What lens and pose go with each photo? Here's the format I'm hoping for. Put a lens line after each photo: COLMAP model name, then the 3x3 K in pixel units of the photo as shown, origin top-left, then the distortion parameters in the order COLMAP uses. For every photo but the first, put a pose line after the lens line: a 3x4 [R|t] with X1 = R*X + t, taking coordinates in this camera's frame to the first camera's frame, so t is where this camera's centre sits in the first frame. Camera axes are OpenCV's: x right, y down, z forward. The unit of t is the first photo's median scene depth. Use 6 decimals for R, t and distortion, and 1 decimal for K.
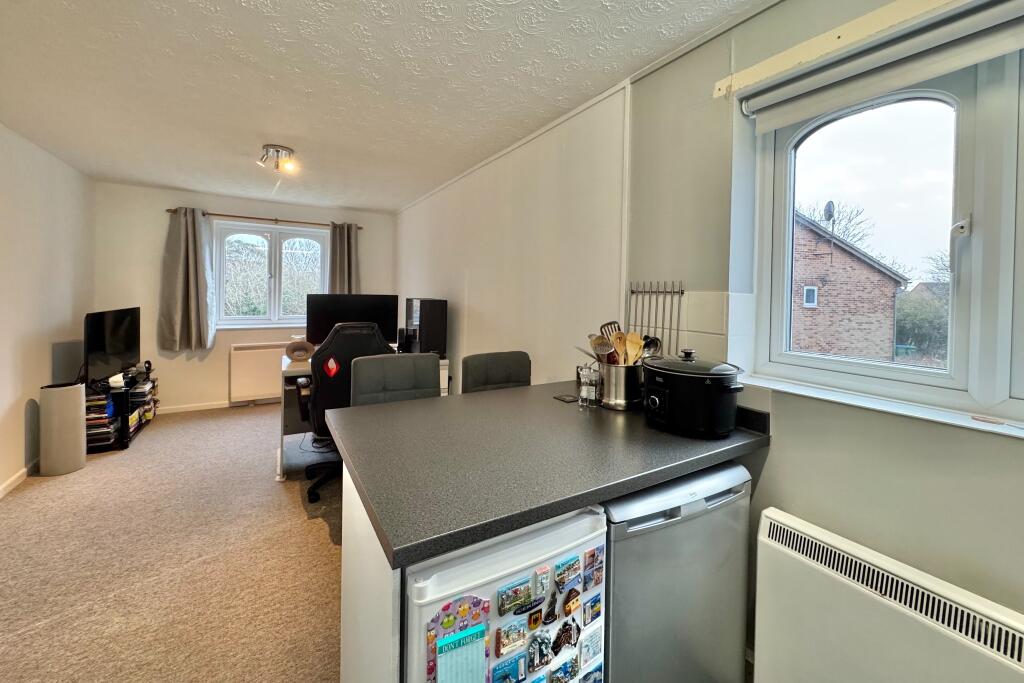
lens RADIAL K [[409.5, 0, 517.5], [0, 409.5, 296.2], [0, 0, 1]] dist [-0.000836, 0.000020]
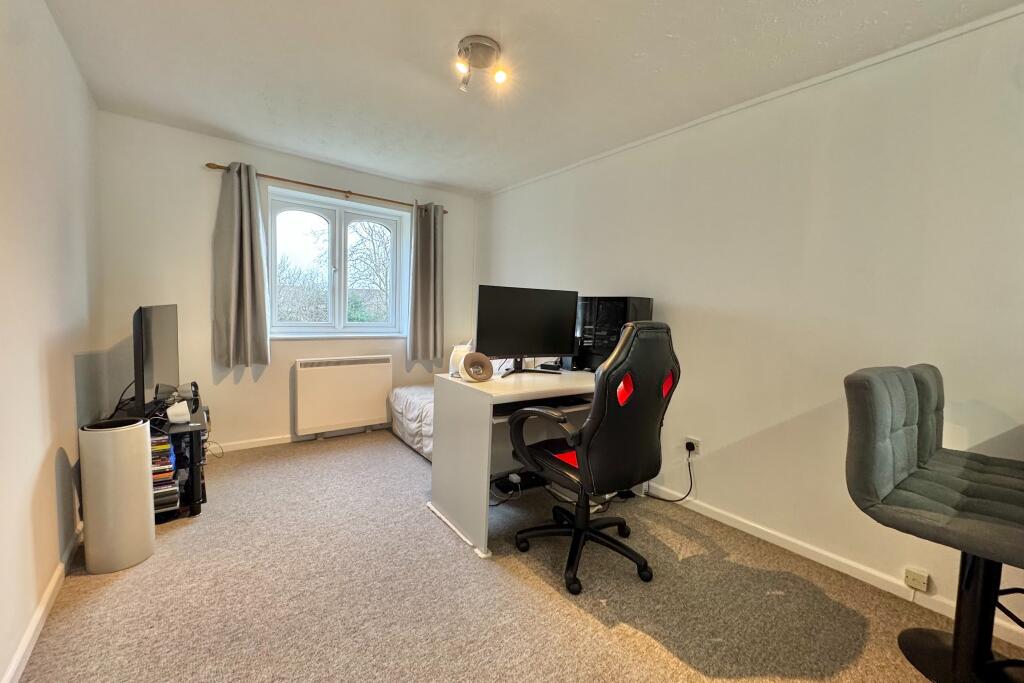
lens RADIAL K [[408.0, 0, 513.3], [0, 408.0, 338.2], [0, 0, 1]] dist [-0.000426, -0.000046]
pose [[0.992639, 0.004820, 0.121018, -0.451187], [-0.011817, 0.998295, 0.057169, 0.037201], [-0.120536, -0.058179, 0.991003, 0.253707]]
